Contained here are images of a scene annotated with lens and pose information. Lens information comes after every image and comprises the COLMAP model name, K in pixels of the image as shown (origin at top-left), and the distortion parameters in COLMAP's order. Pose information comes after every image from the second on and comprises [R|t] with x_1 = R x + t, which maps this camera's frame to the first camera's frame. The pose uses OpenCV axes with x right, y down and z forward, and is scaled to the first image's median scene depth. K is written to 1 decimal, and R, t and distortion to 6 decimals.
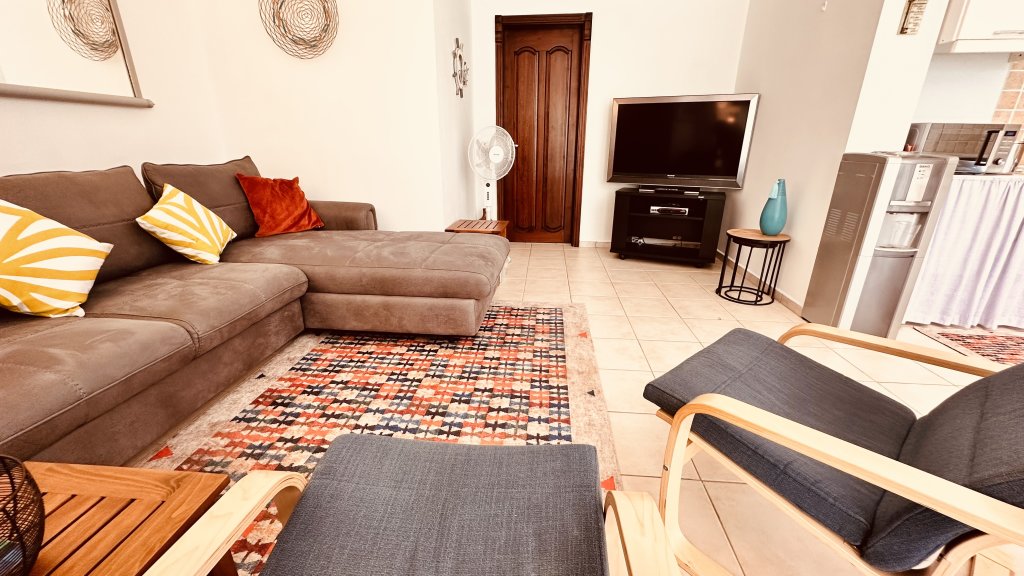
lens RADIAL K [[409.1, 0, 510.9], [0, 409.1, 286.6], [0, 0, 1]] dist [-0.001694, 0.000242]
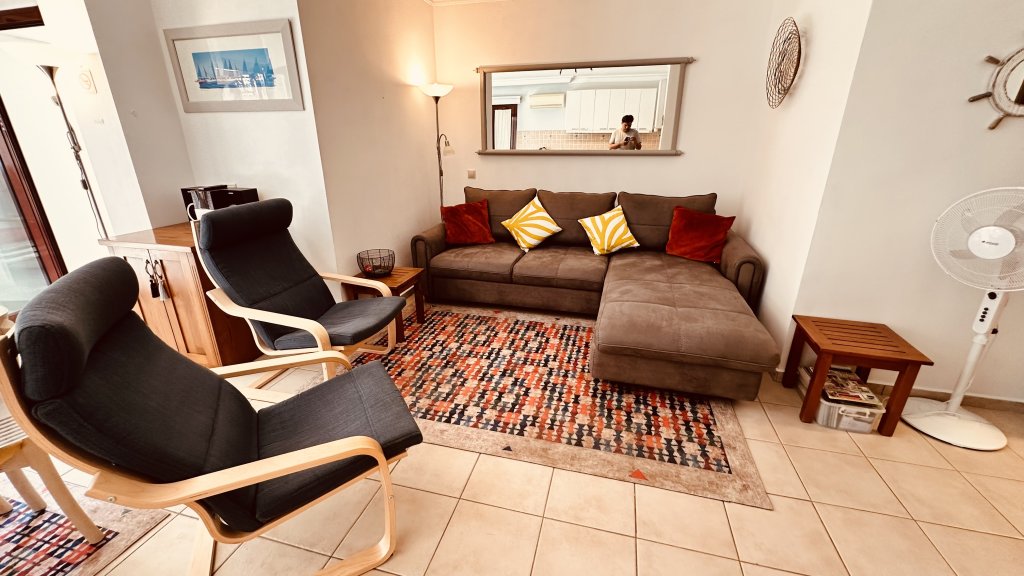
lens RADIAL K [[409.1, 0, 510.9], [0, 409.1, 286.6], [0, 0, 1]] dist [-0.001694, 0.000242]
pose [[-0.169336, 0.324580, -0.930577, 0.879942], [-0.328642, 0.871574, 0.363803, -0.413912], [0.929150, 0.367432, -0.040919, 0.758518]]
